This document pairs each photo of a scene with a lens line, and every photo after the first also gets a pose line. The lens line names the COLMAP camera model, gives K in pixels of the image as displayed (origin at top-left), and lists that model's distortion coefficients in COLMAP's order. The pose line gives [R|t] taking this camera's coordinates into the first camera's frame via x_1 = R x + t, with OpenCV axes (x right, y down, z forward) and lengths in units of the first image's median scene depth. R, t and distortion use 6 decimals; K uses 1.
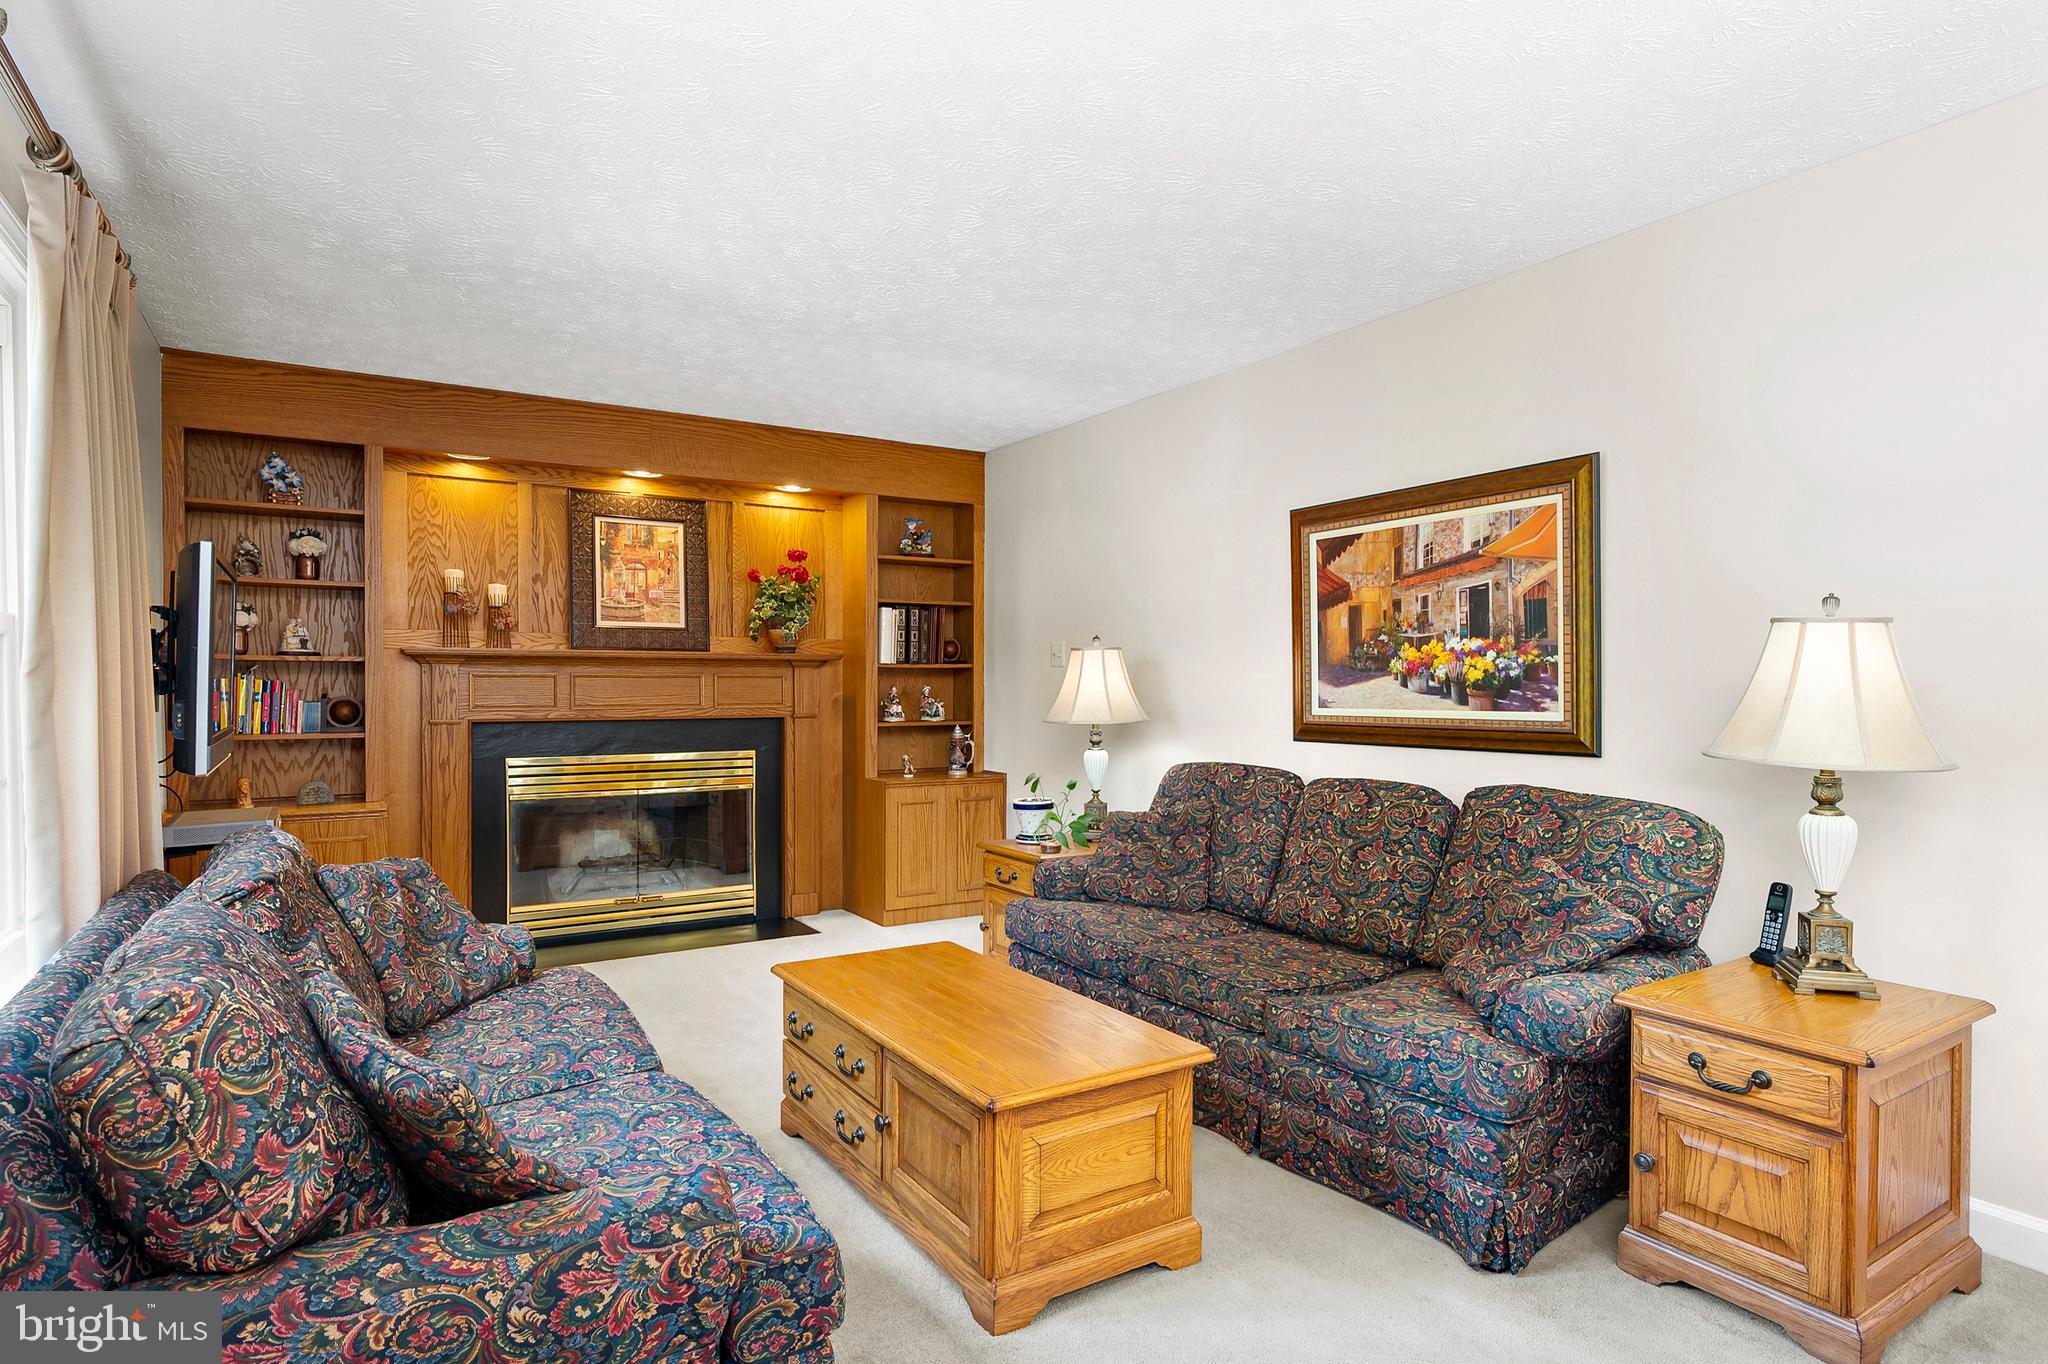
lens RADIAL K [[1104.6, 0, 990.5], [0, 1104.6, 693.8], [0, 0, 1]] dist [-0.000669, -0.000248]
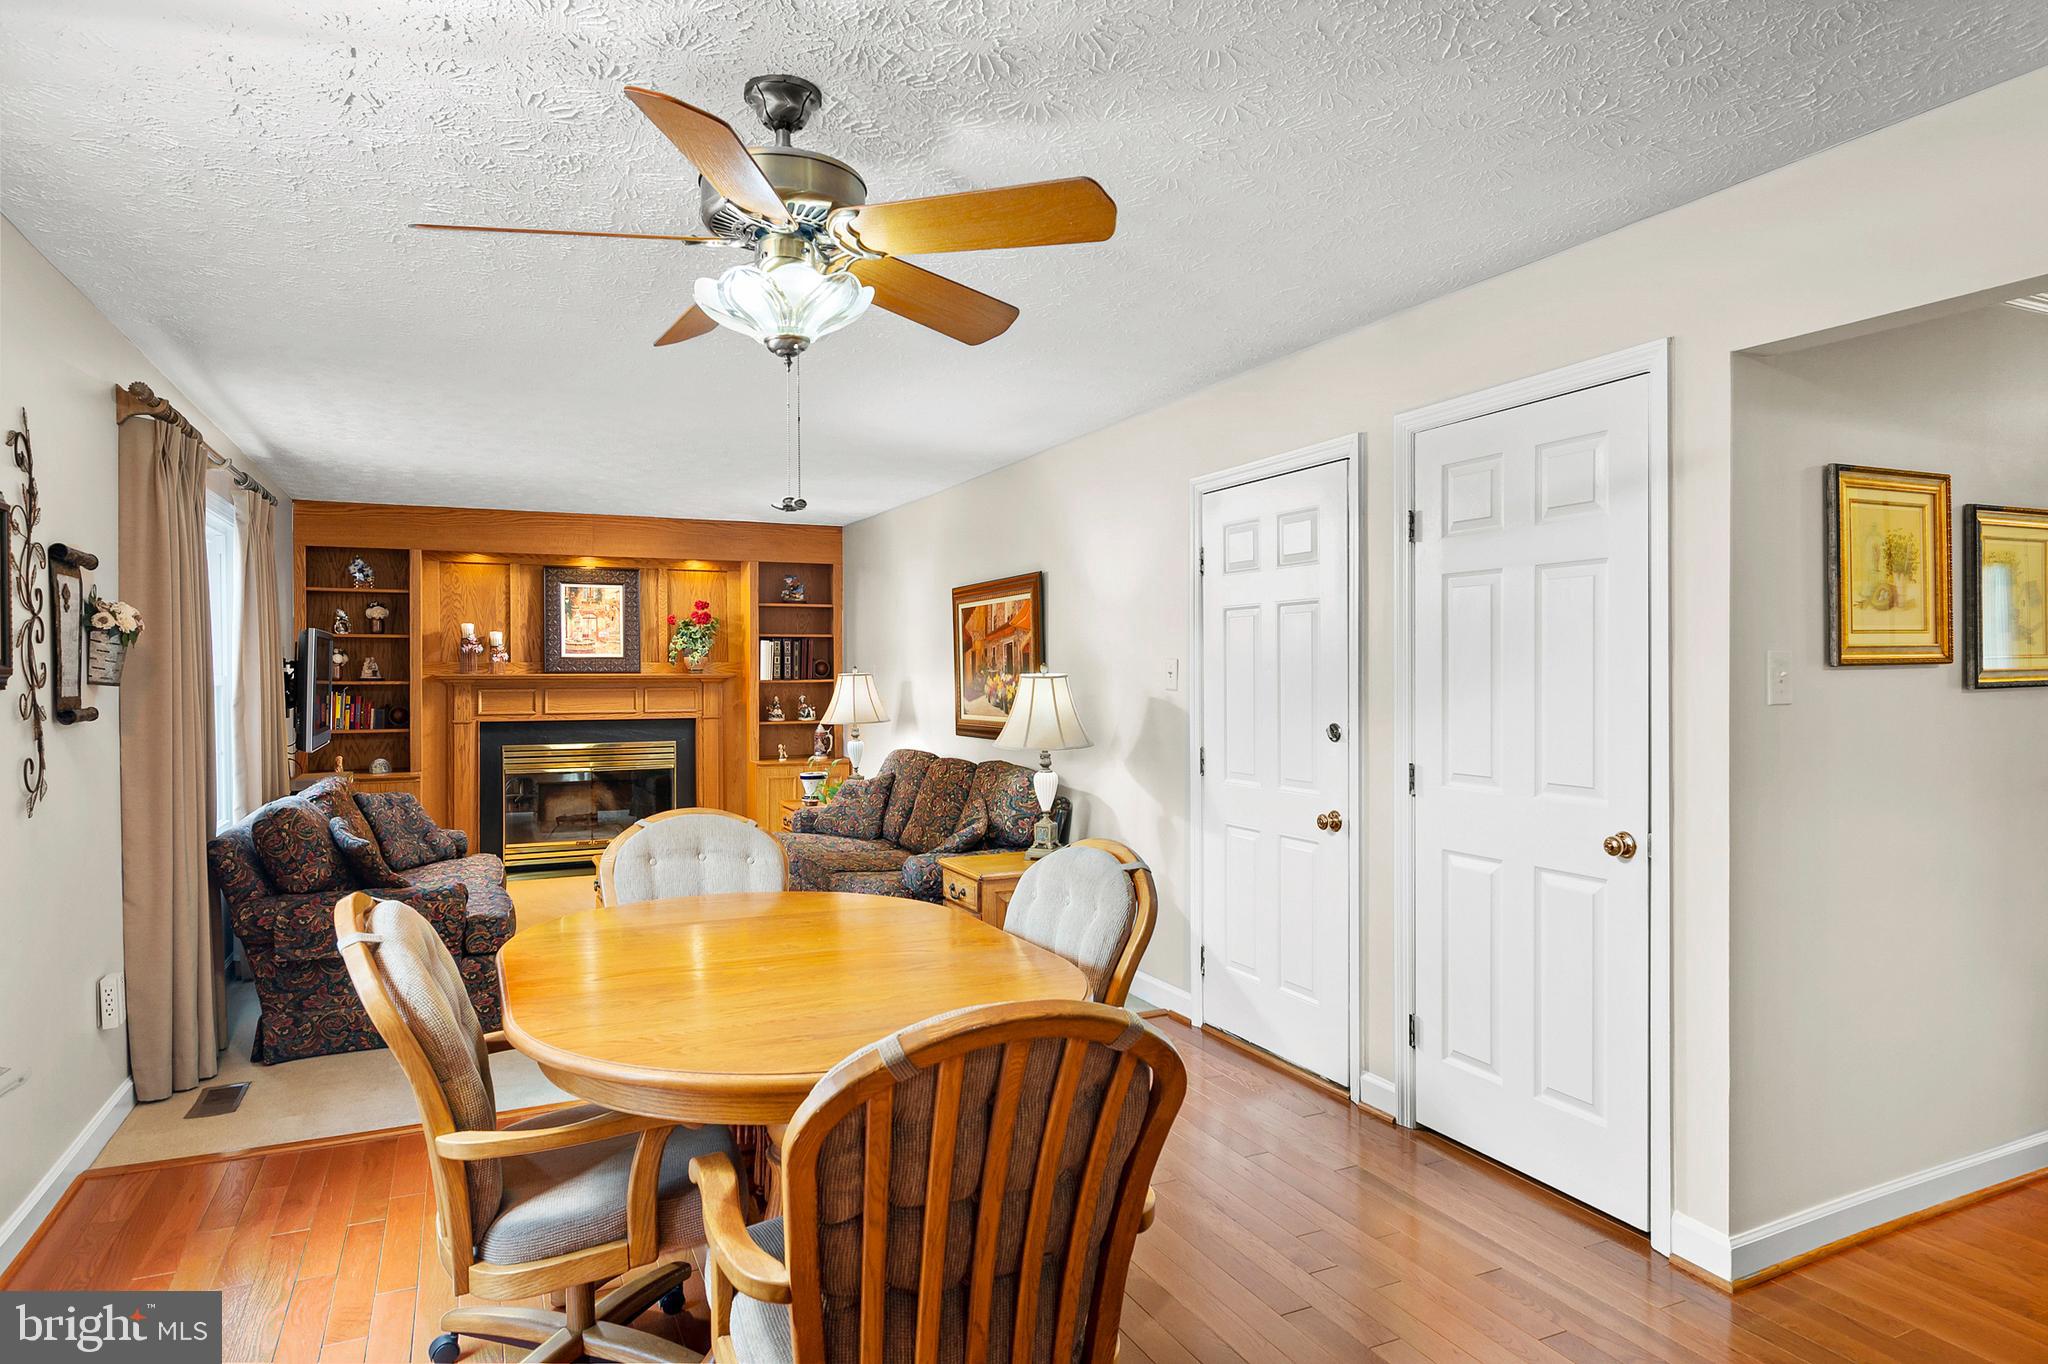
lens RADIAL K [[1220.4, 0, 1006.5], [0, 1220.4, 666.8], [0, 0, 1]] dist [-0.005717, 0.000560]
pose [[0.992486, -0.004910, -0.122259, 0.451494], [0.003242, 0.999899, -0.013834, -0.024476], [0.122315, 0.013333, 0.992402, -0.575439]]
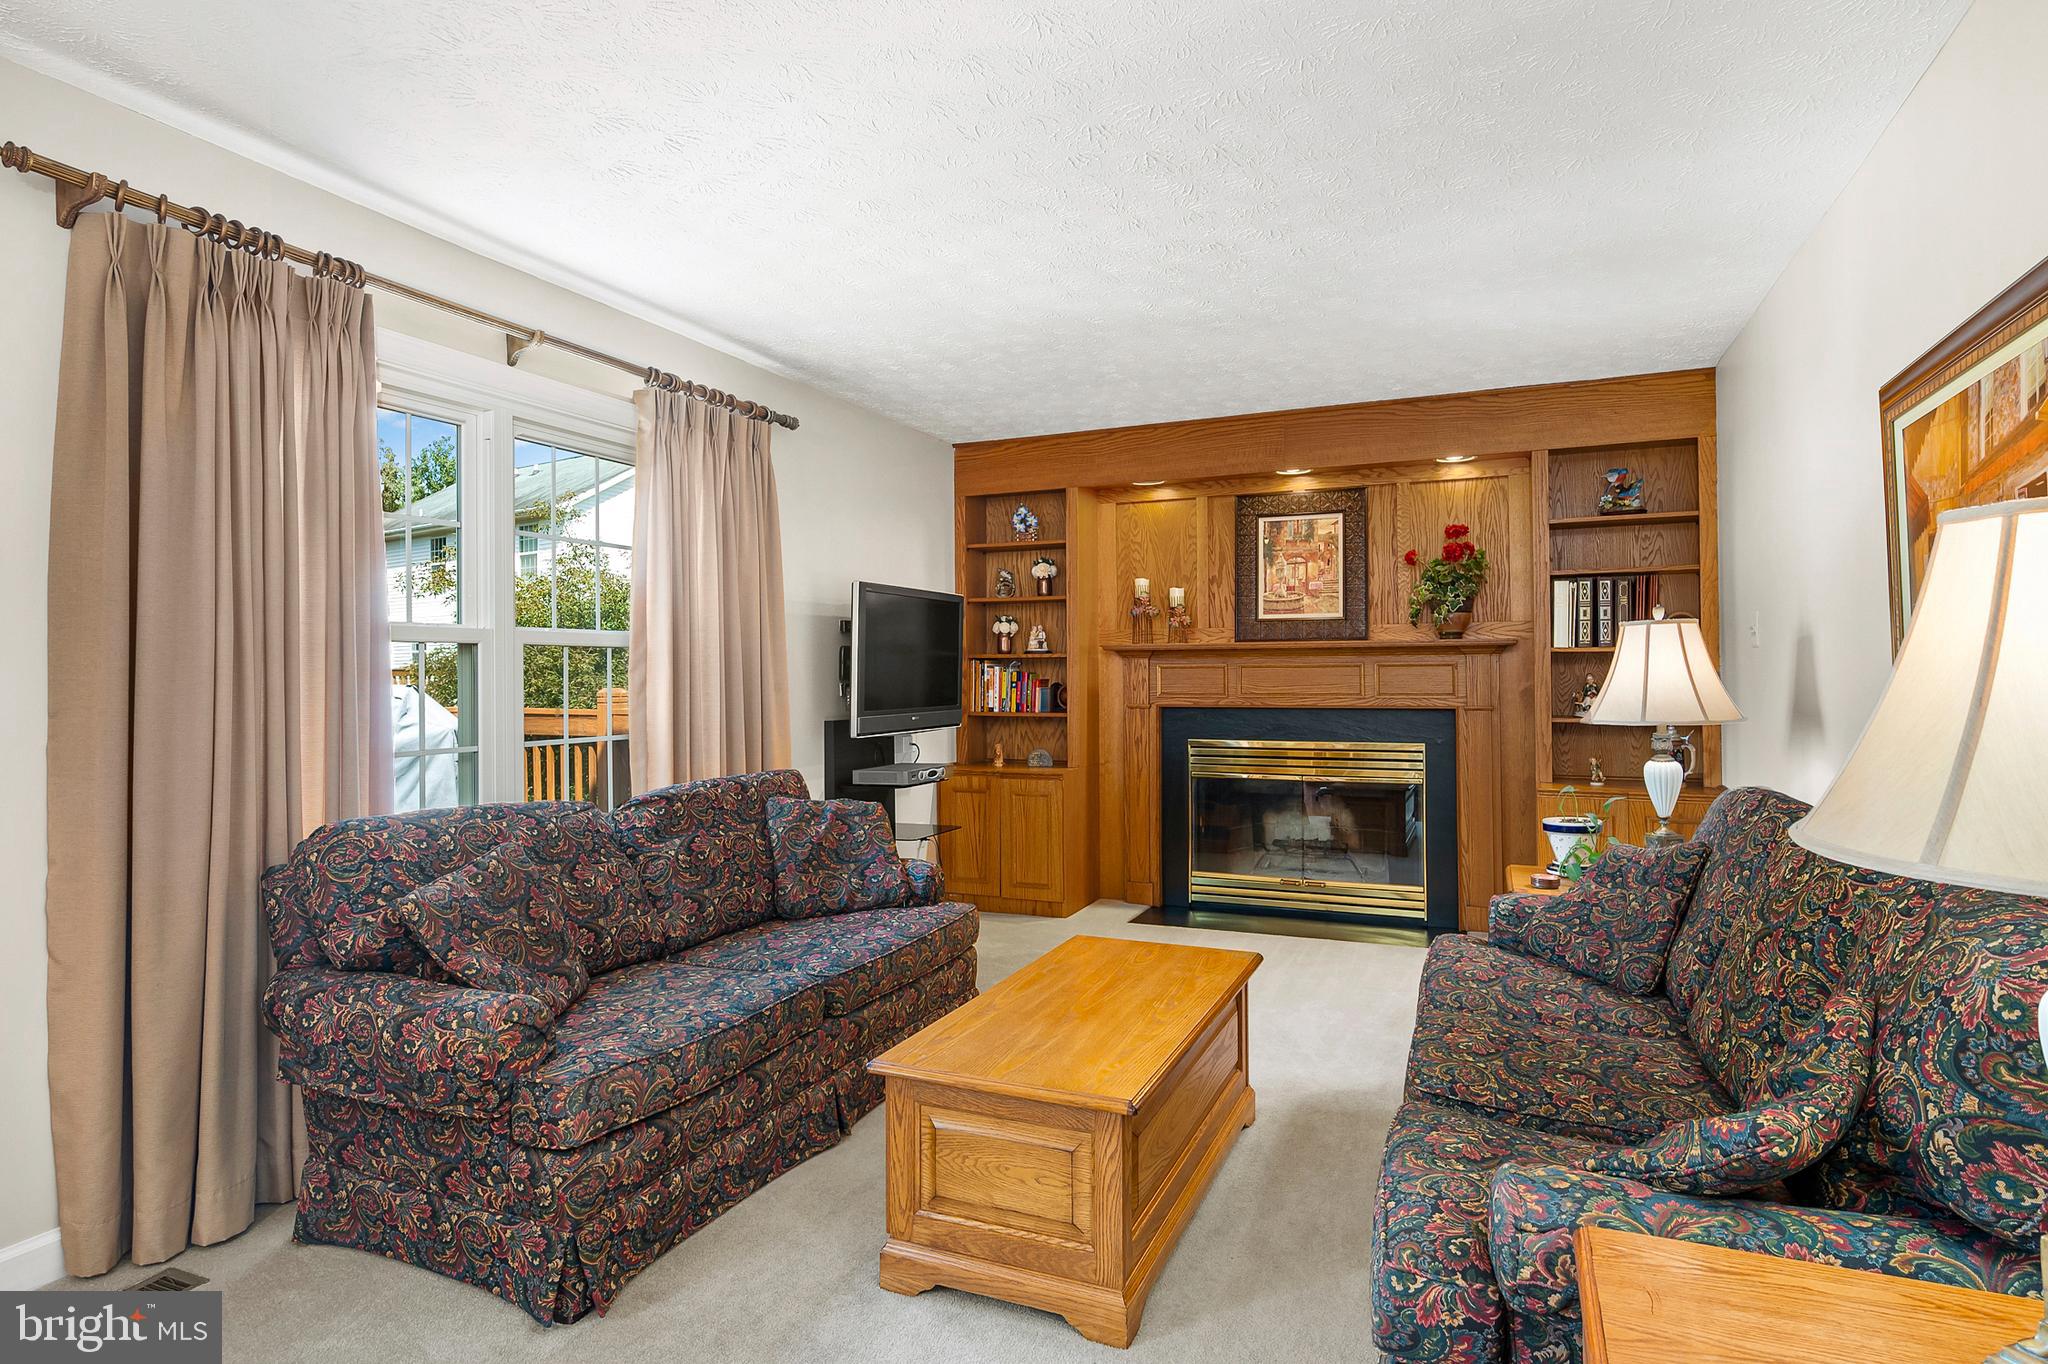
lens RADIAL K [[1104.6, 0, 1027.8], [0, 1104.6, 657.5], [0, 0, 1]] dist [-0.000669, -0.000248]
pose [[0.568788, -0.017015, -0.822308, 0.406697], [-0.001810, 0.999758, -0.021939, -0.000814], [0.822482, 0.013967, 0.568619, 0.210787]]
